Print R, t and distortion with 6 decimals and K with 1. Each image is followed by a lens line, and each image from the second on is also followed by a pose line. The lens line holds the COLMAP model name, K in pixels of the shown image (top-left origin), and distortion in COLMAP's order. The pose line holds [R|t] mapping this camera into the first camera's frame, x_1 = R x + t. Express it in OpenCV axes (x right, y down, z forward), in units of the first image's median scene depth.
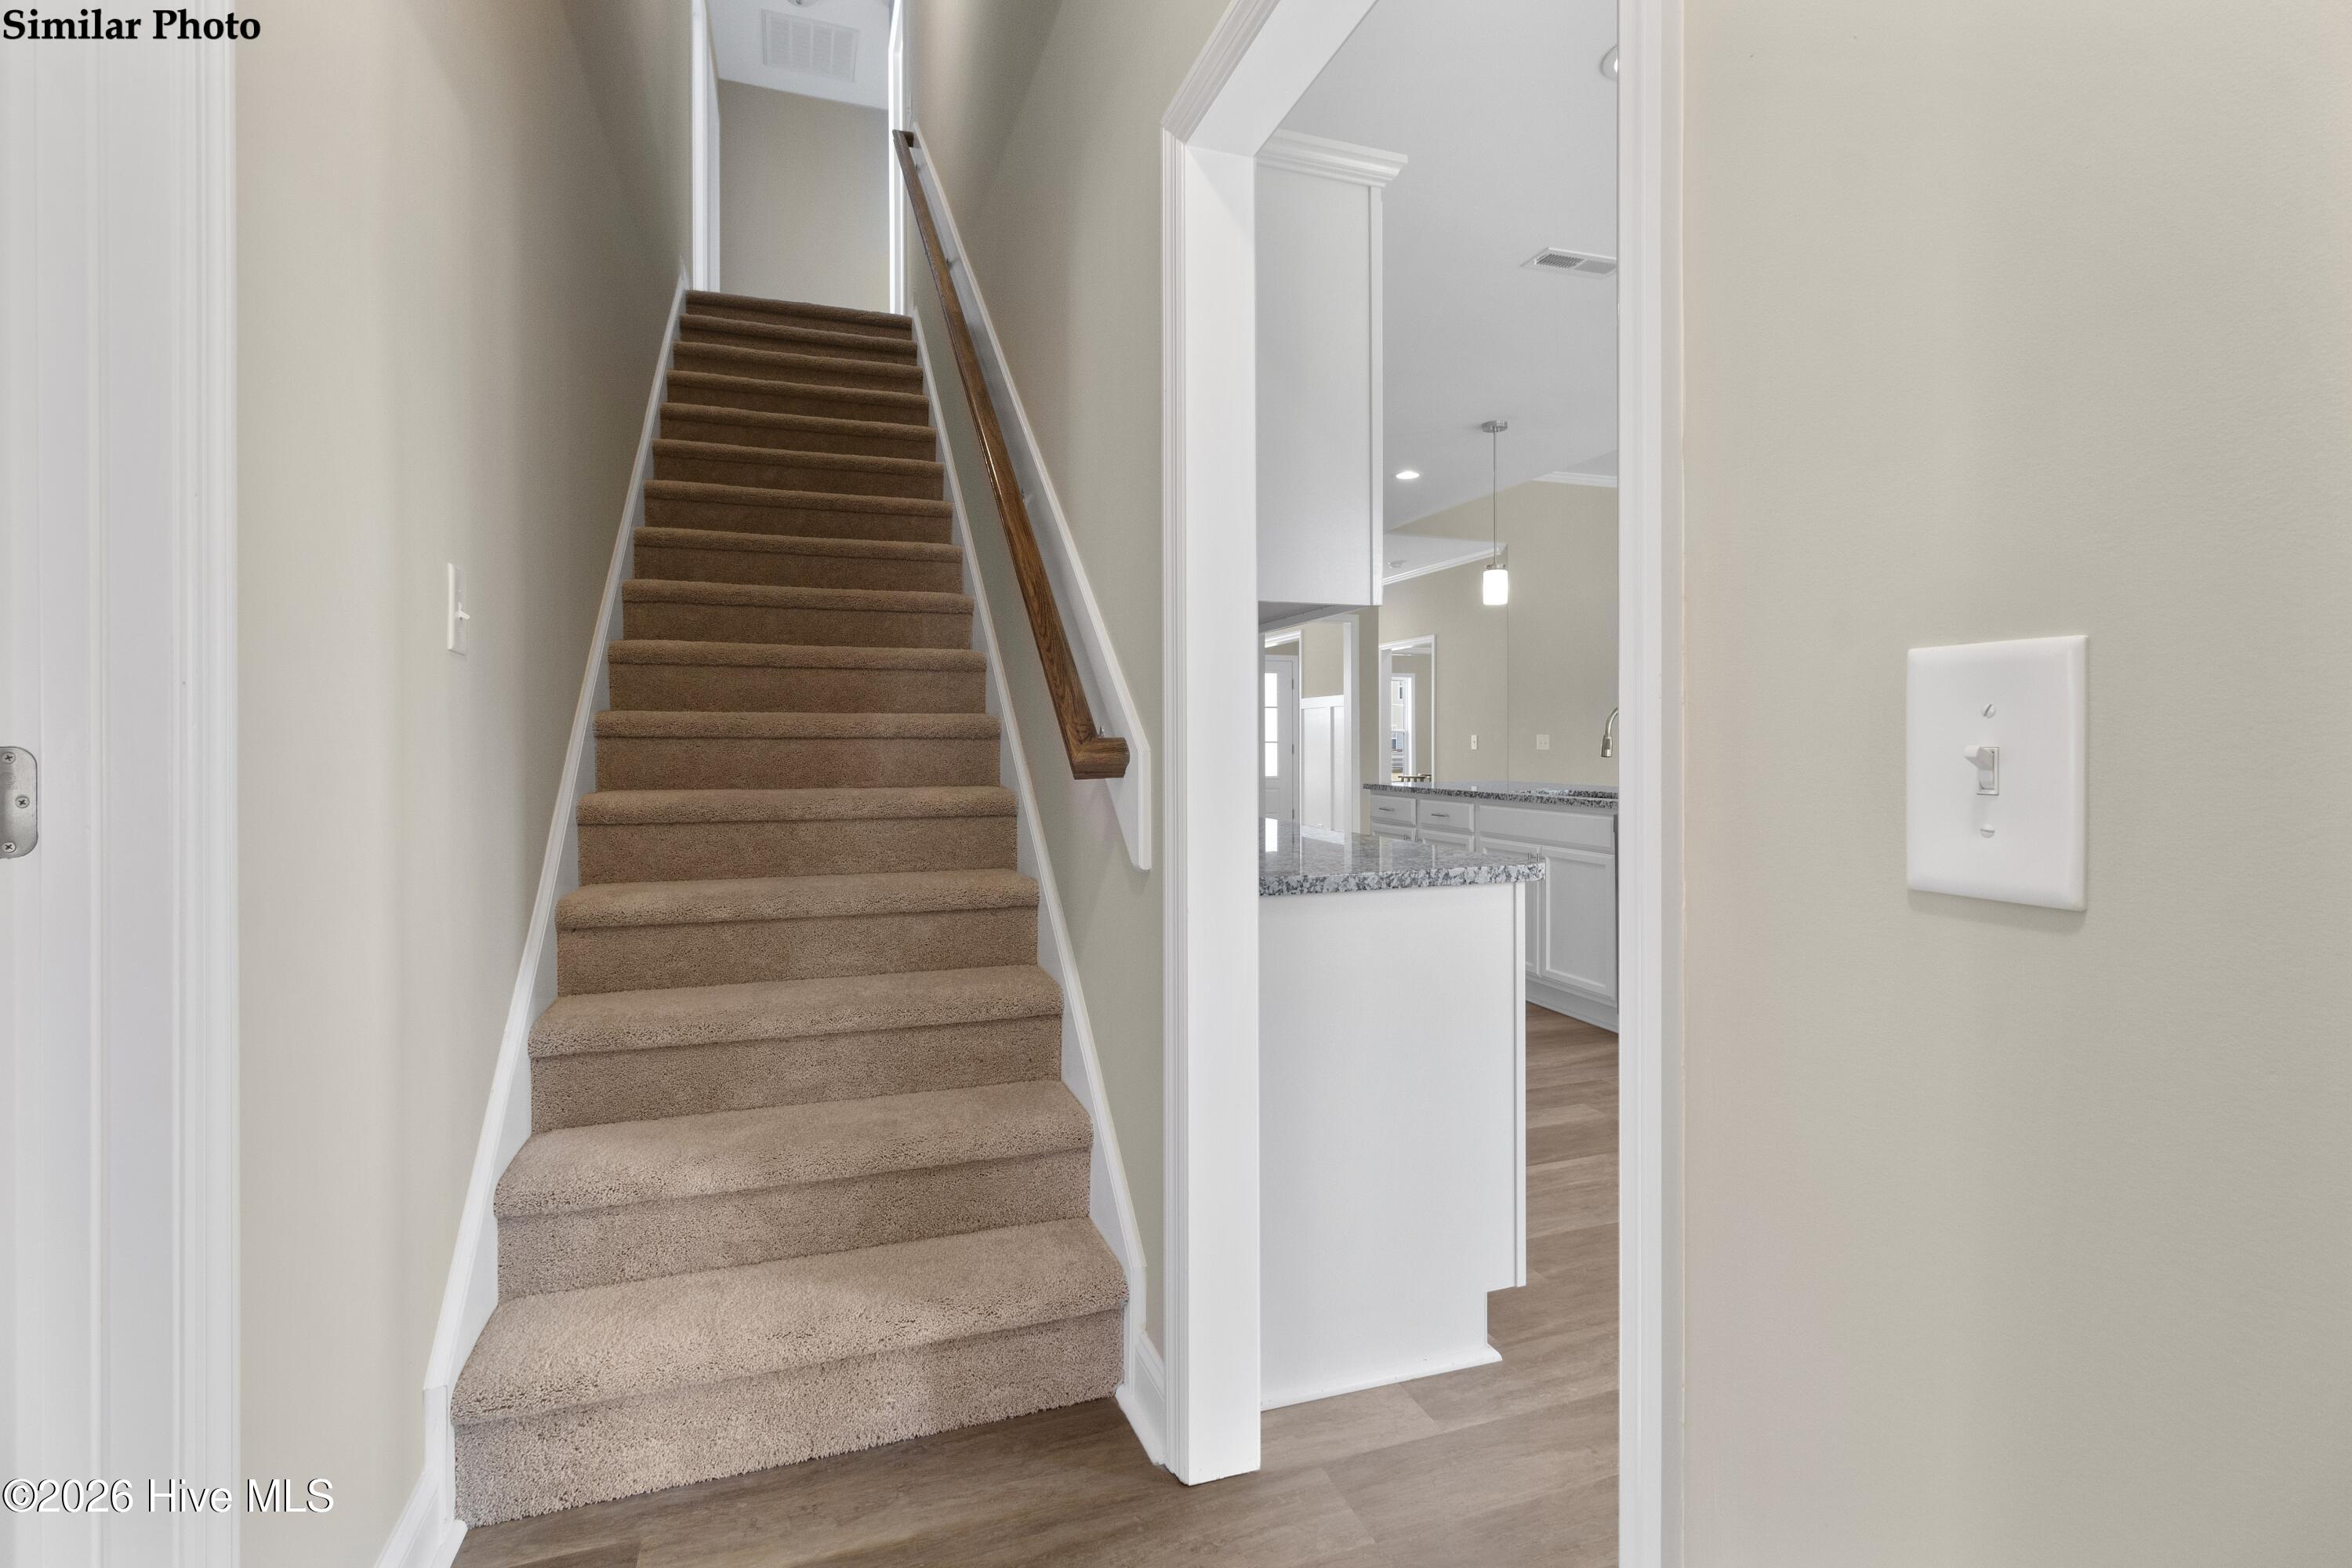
lens RADIAL K [[1083.6, 0, 1166.1], [0, 1083.6, 736.9], [0, 0, 1]] dist [-0.000561, -0.000016]
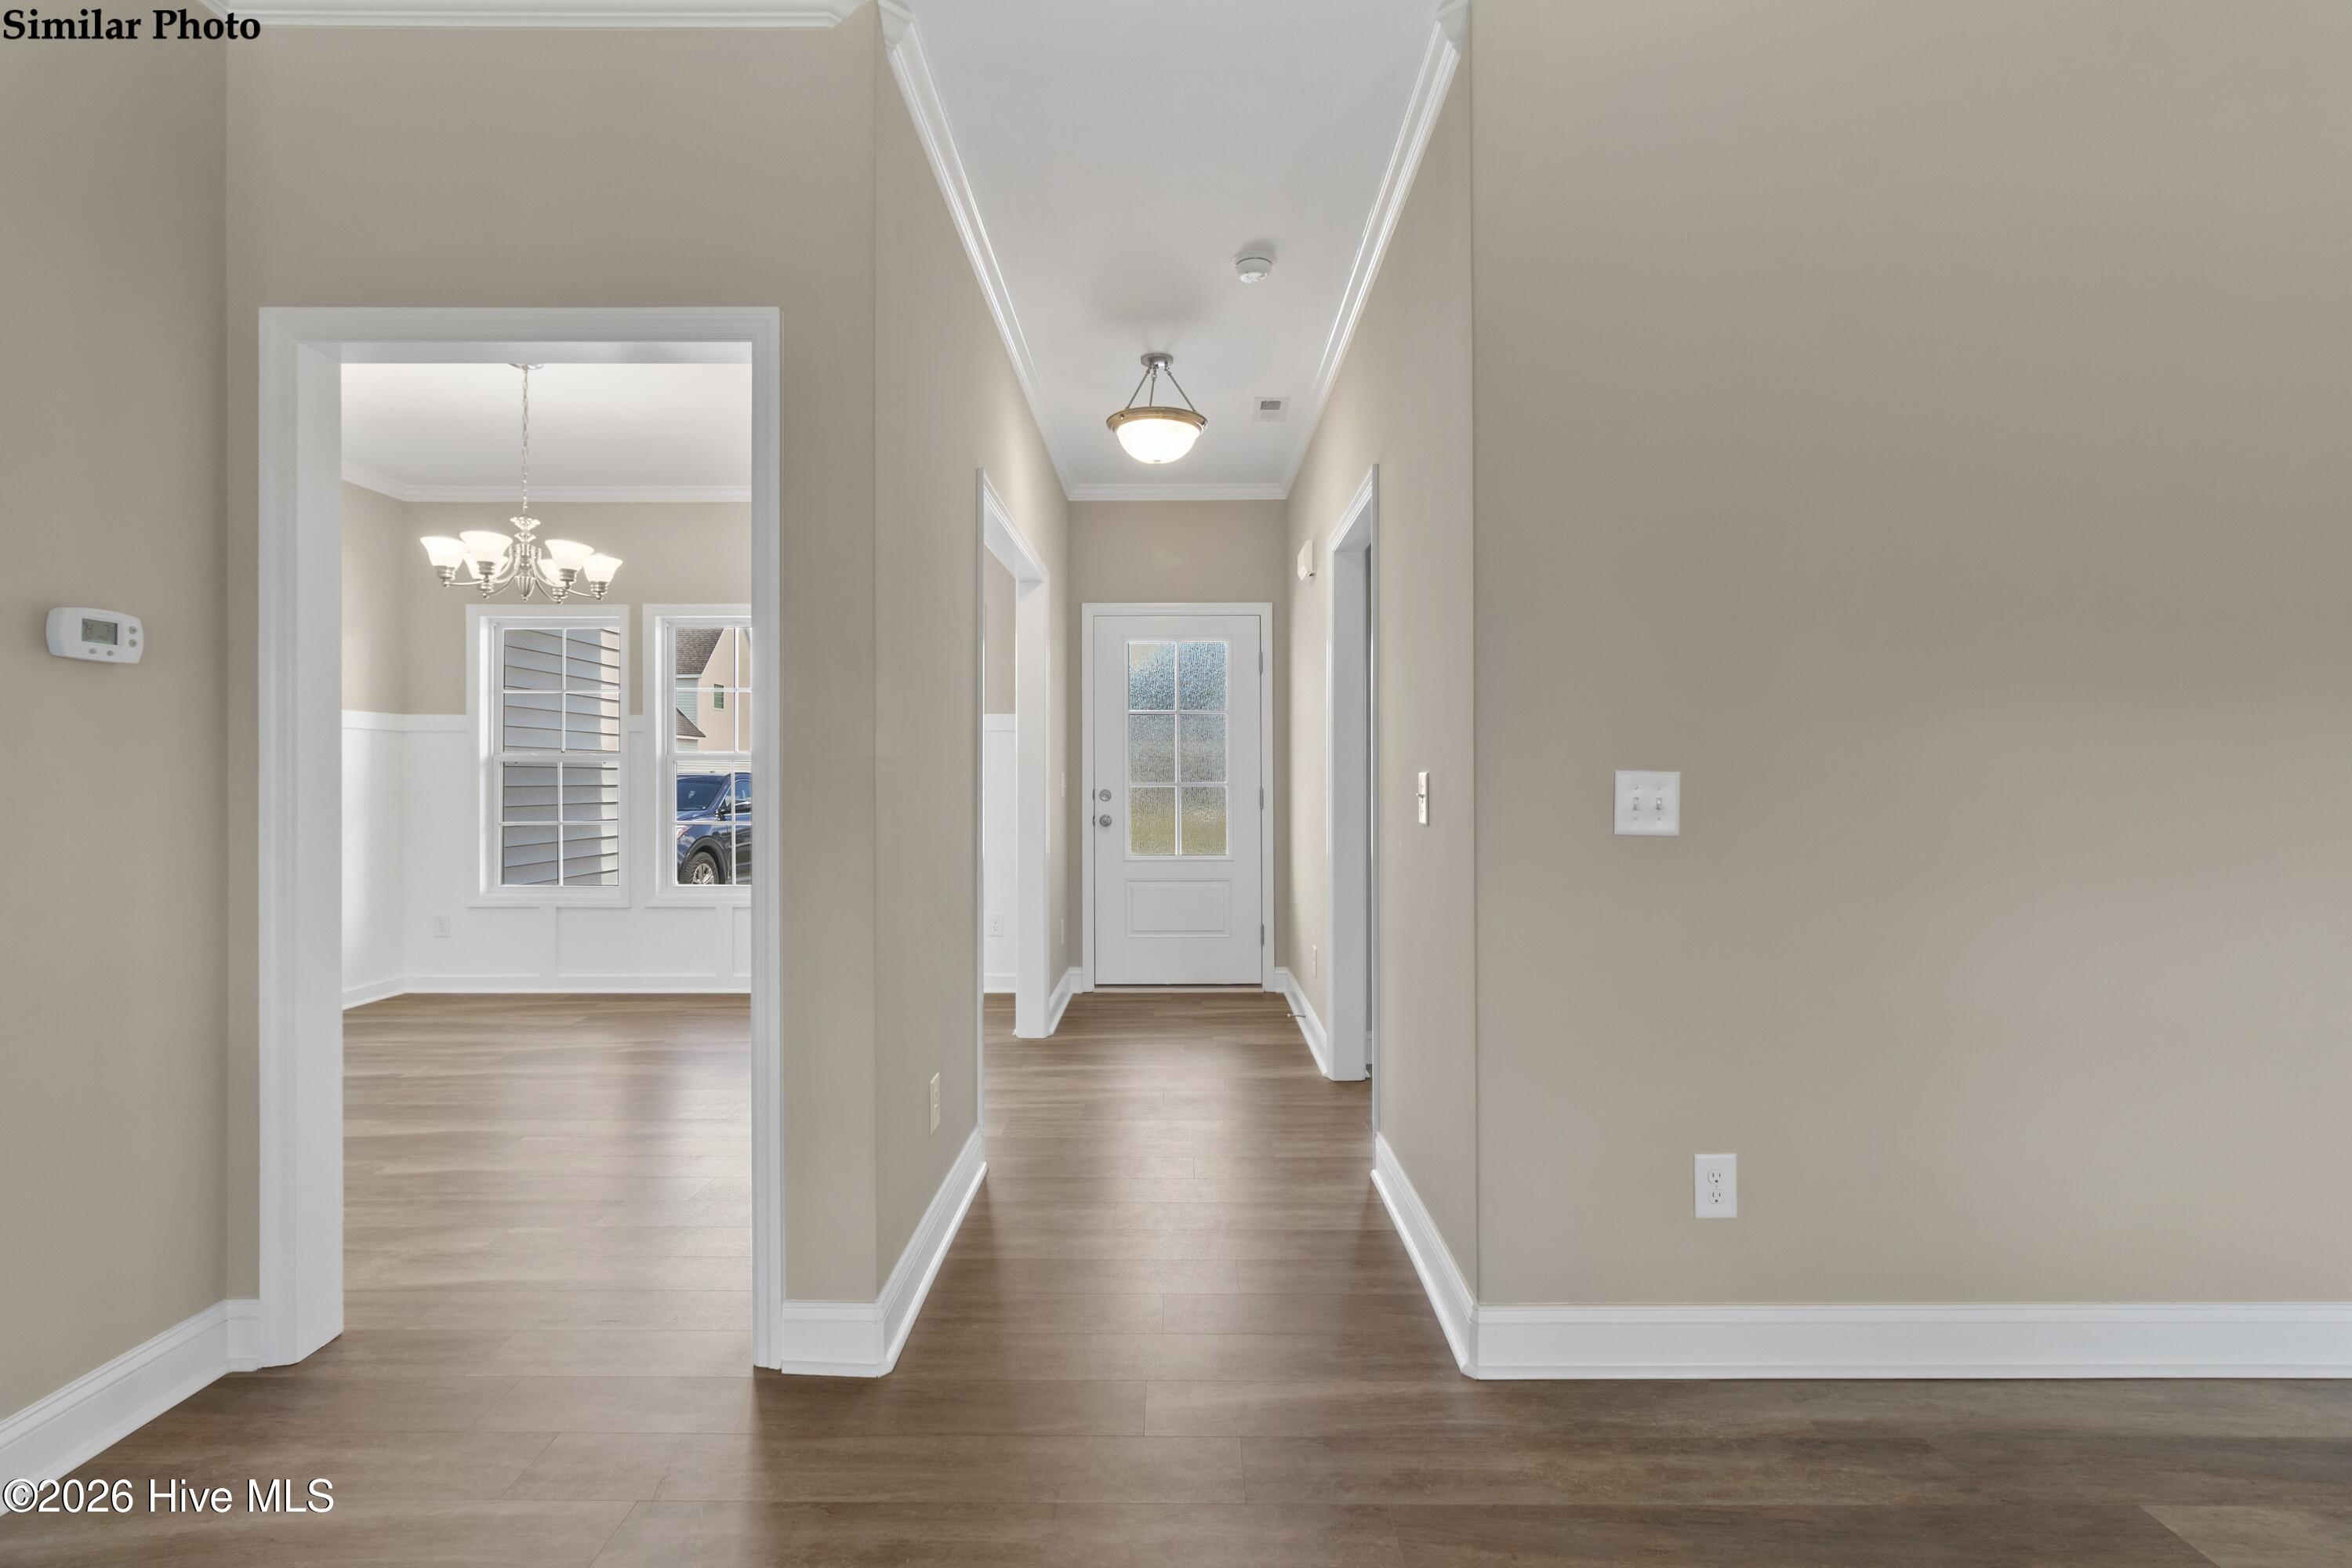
lens RADIAL K [[1083.3, 0, 1177.7], [0, 1083.3, 769.3], [0, 0, 1]] dist [-0.000510, 0.000009]
pose [[0.946722, -0.002750, -0.322039, 0.554170], [0.001609, 0.999991, -0.003809, -0.003923], [0.322047, 0.003087, 0.946719, 1.247174]]
